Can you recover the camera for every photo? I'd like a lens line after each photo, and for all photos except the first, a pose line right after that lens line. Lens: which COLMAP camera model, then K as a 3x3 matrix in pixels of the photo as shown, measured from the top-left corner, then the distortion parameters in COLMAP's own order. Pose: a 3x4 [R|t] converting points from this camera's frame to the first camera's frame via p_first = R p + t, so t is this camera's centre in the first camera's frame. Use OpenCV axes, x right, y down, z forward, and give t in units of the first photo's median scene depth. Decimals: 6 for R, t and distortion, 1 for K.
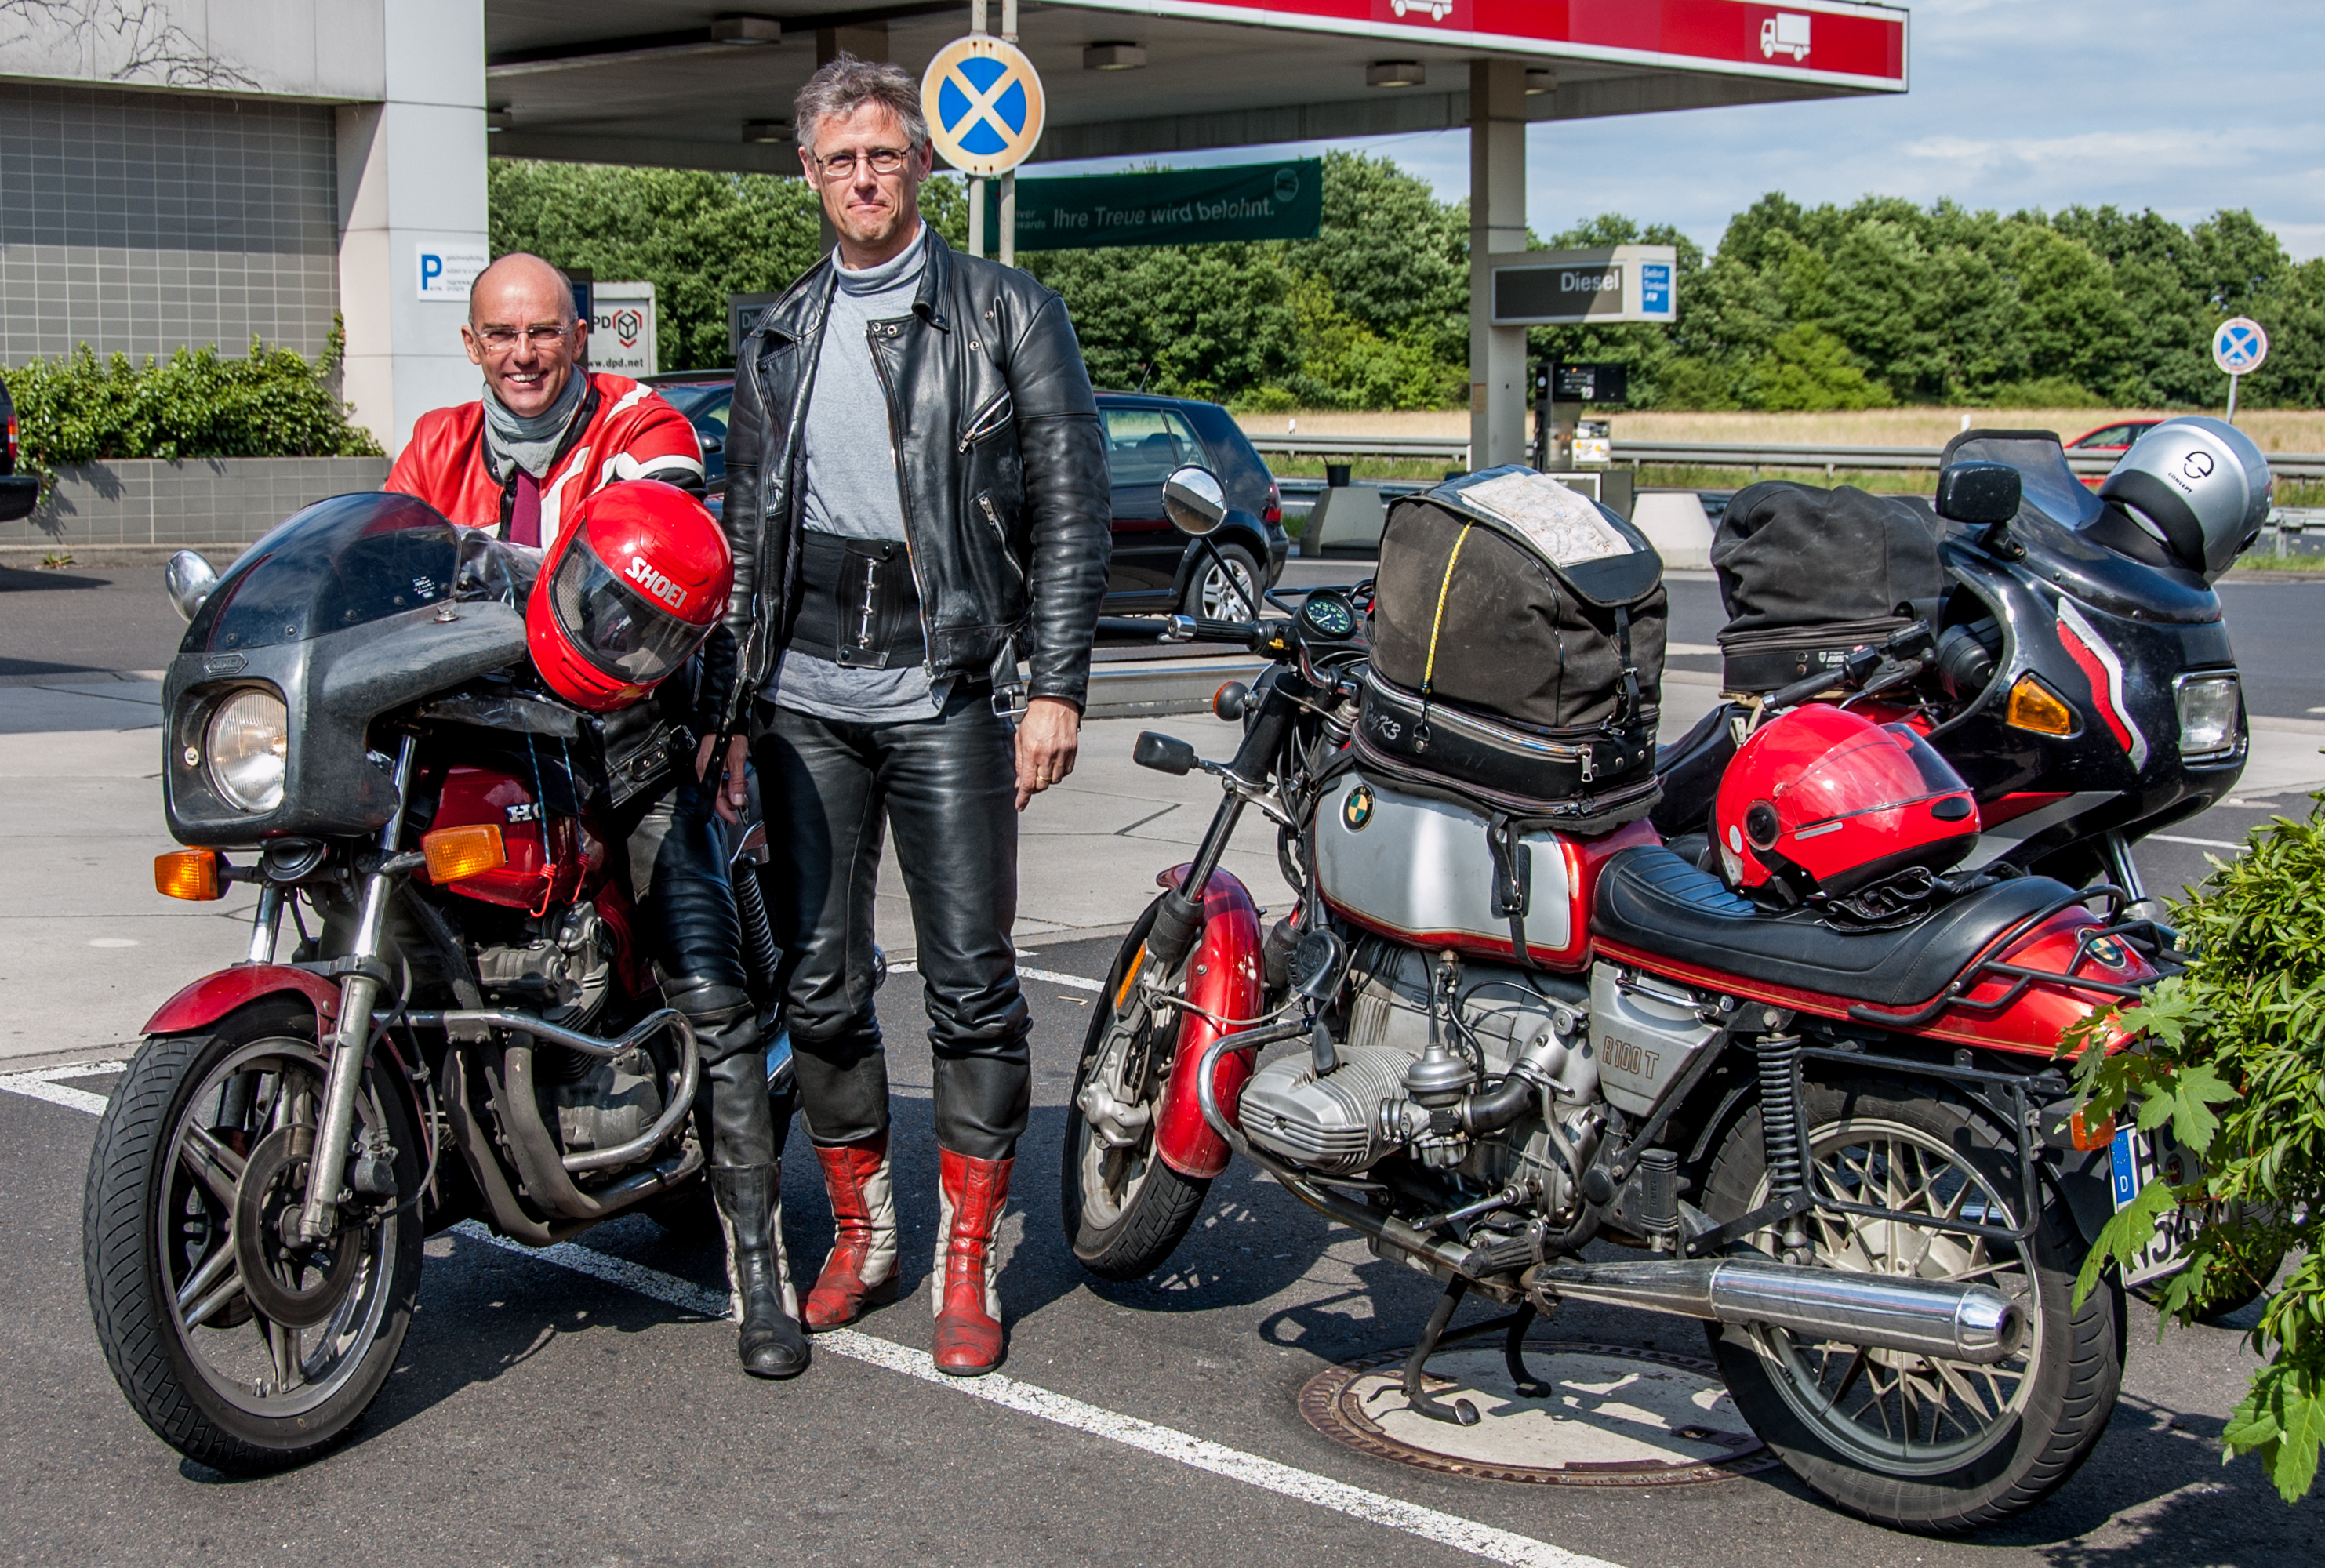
lens RADIAL K [[3857.6, 0, 1162.5], [0, 3857.6, 784.0], [0, 0, 1]] dist [0.040064, 0.021904]
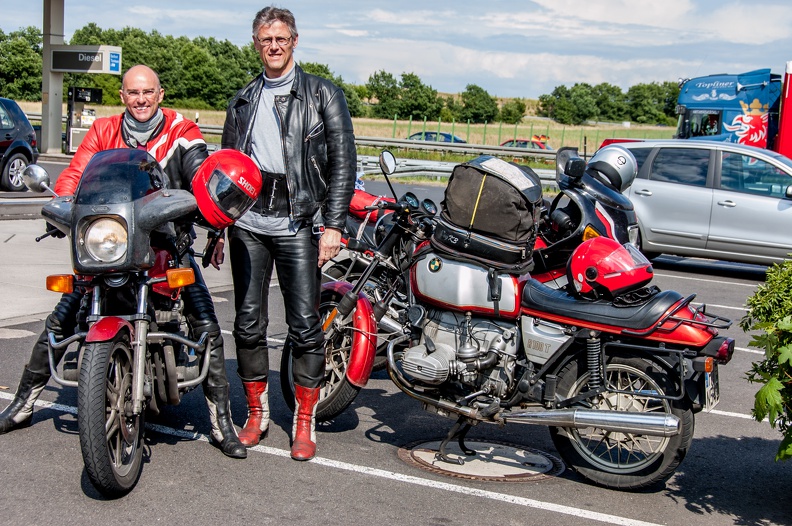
lens RADIAL K [[1424.5, 0, 396.0], [0, 1424.5, 263.0], [0, 0, 1]] dist [-0.020247, 0.171164]
pose [[0.926709, 0.013850, 0.375523, -0.402422], [-0.019175, 0.999762, 0.010446, -0.006698], [-0.375289, -0.016881, 0.926754, -0.035050]]
